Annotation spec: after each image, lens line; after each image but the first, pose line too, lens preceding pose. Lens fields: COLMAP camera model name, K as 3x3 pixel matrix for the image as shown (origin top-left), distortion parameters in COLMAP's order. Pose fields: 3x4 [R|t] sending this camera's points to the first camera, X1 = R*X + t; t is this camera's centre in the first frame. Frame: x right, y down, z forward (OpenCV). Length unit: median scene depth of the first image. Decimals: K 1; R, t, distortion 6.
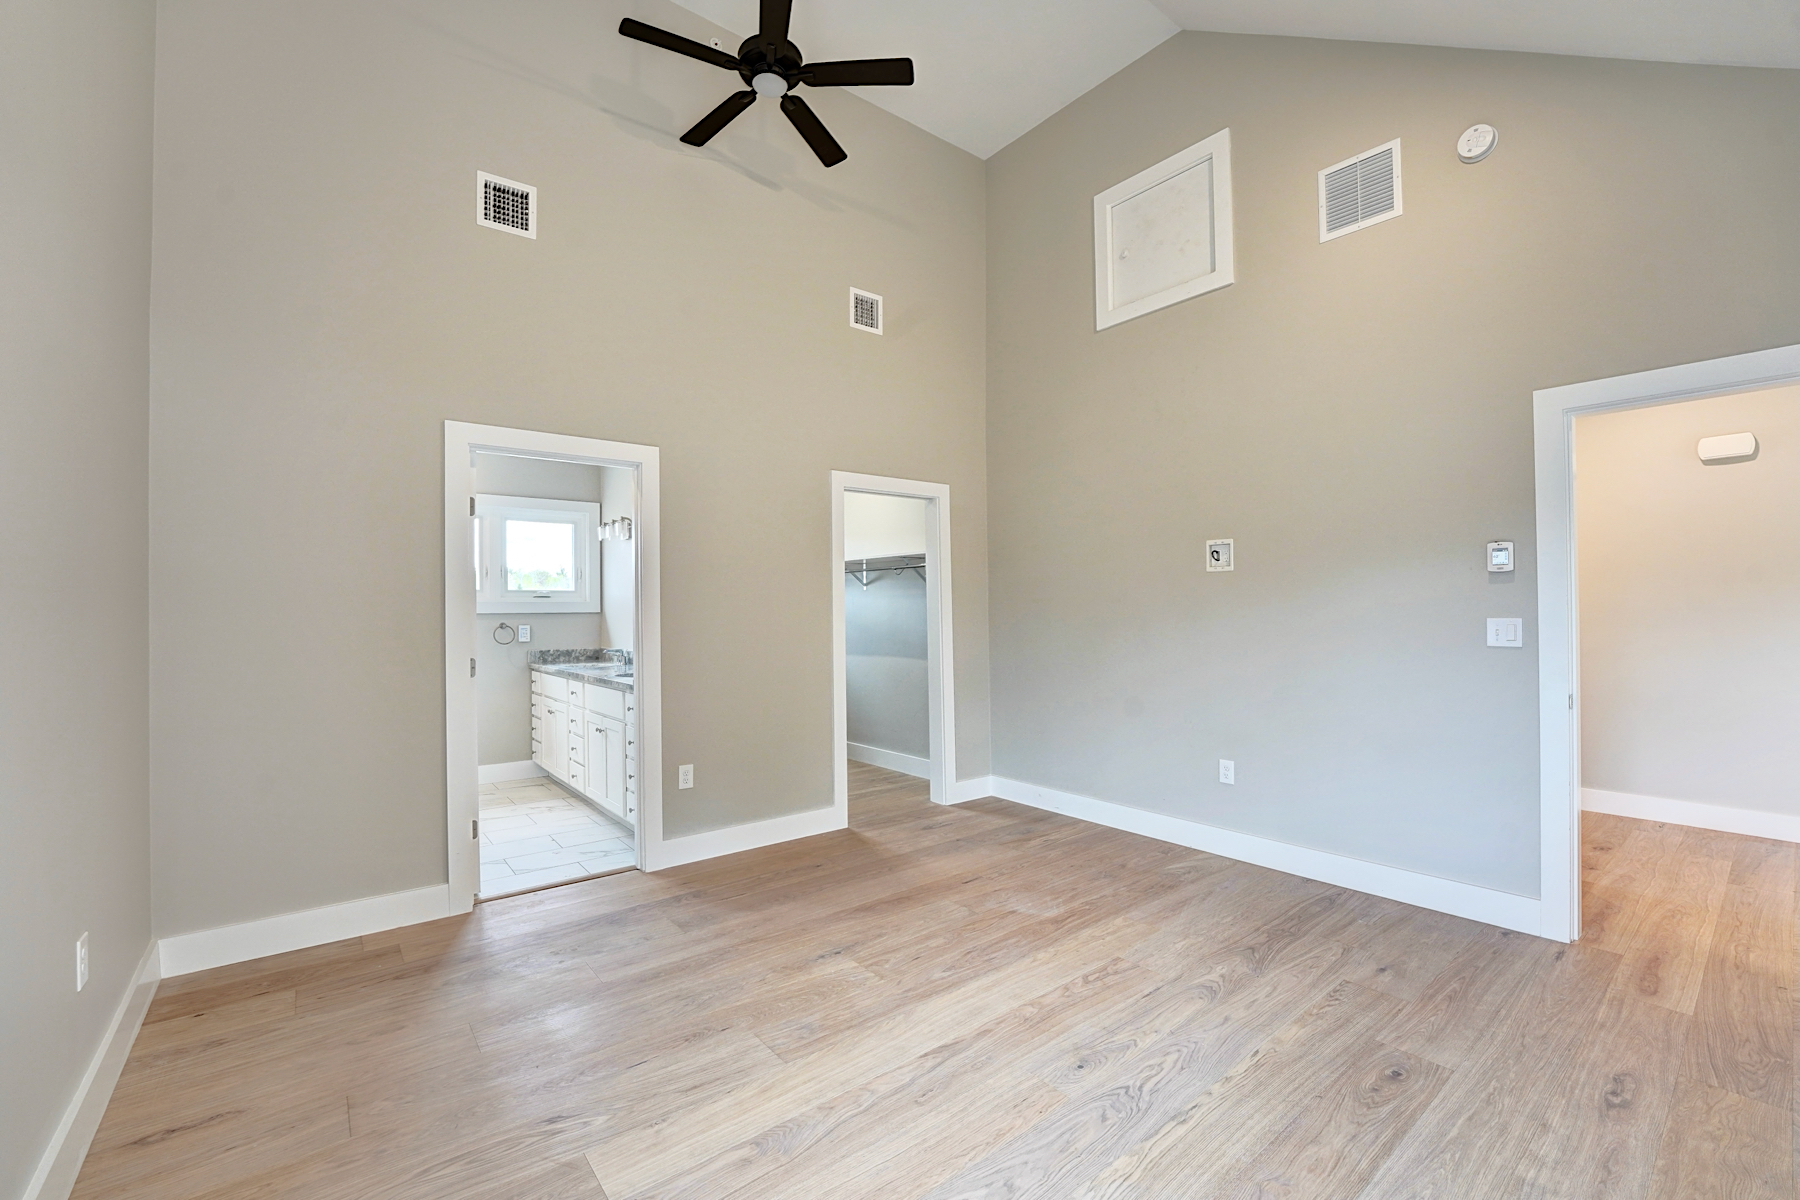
lens RADIAL K [[739.1, 0, 902.8], [0, 739.1, 608.2], [0, 0, 1]] dist [-0.021502, -0.000099]
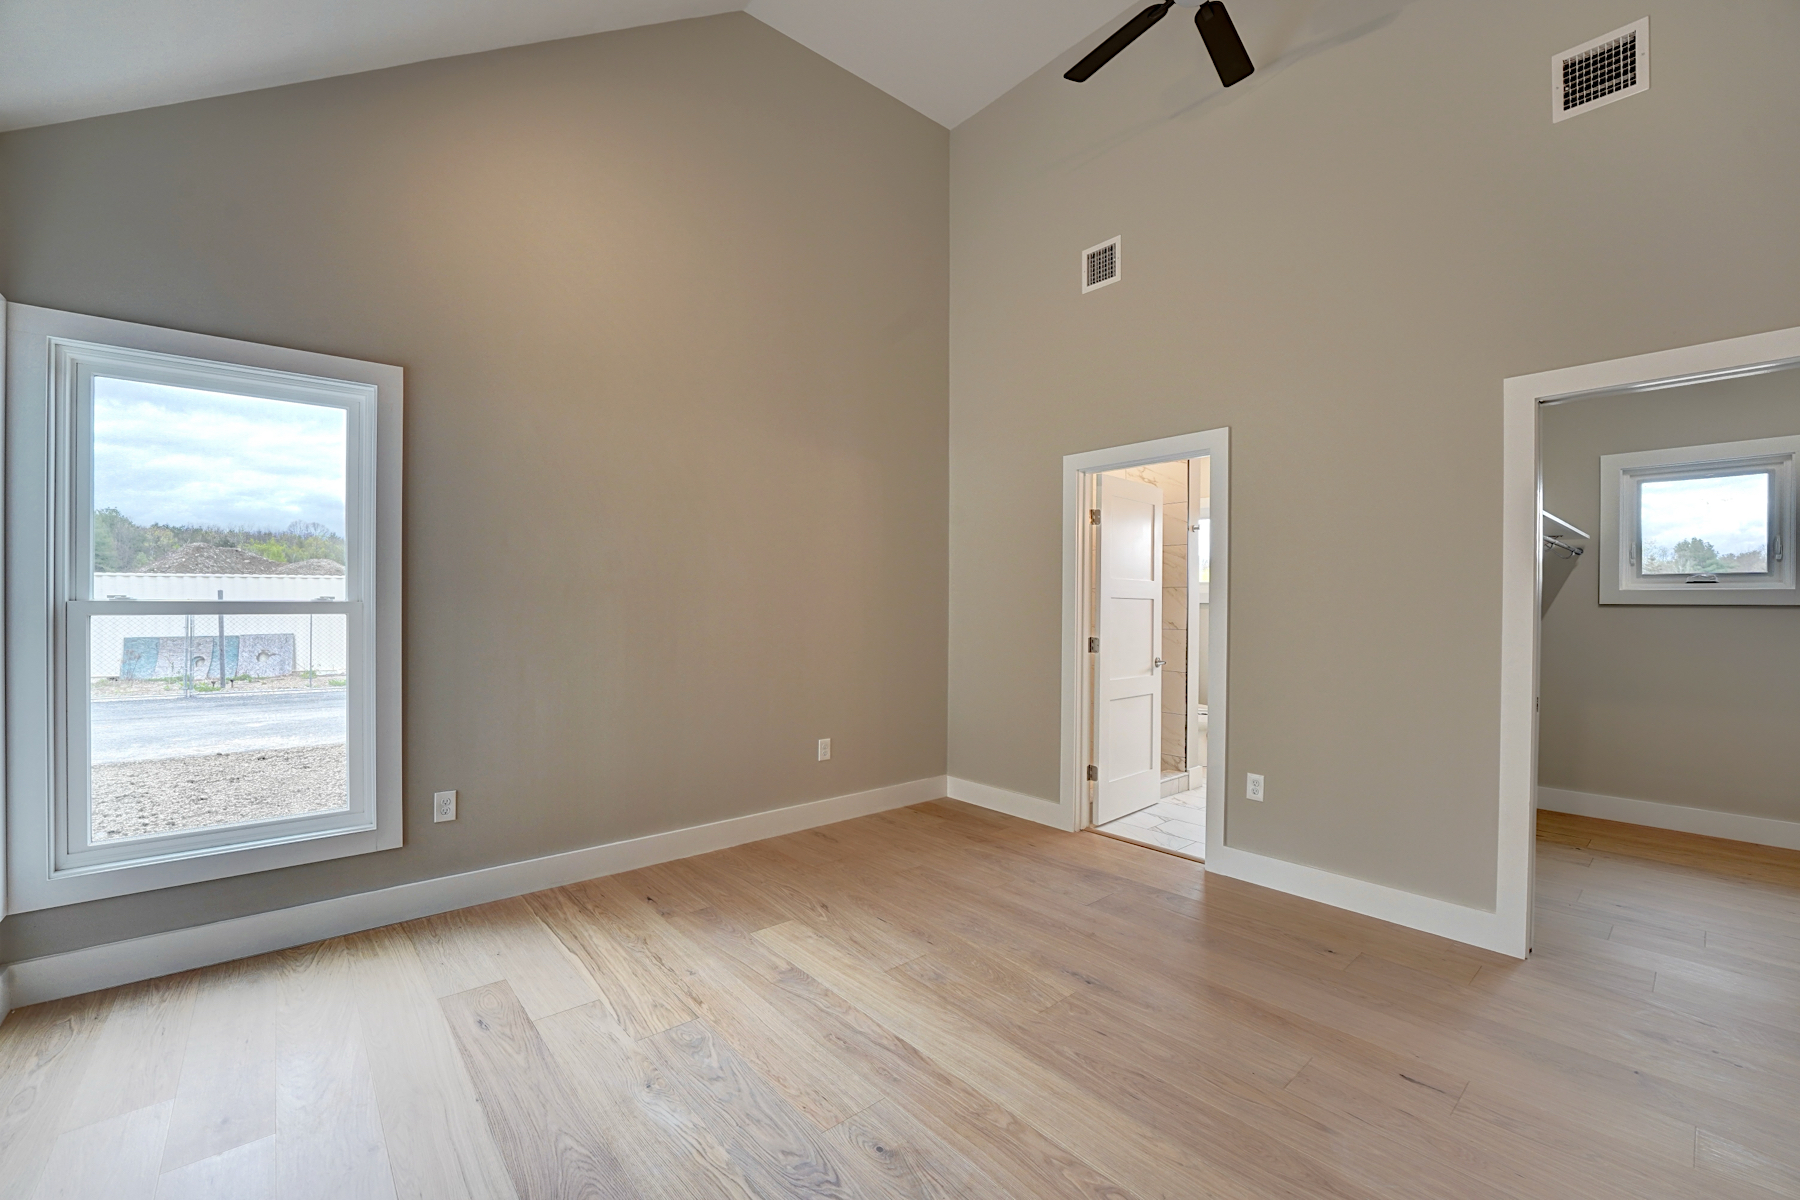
lens RADIAL K [[739.1, 0, 902.8], [0, 739.1, 608.2], [0, 0, 1]] dist [-0.021502, -0.000099]
pose [[0.036852, 0.015371, -0.999203, 0.868476], [-0.000591, 0.999882, 0.015359, -0.002536], [0.999321, 0.000024, 0.036856, 0.810546]]
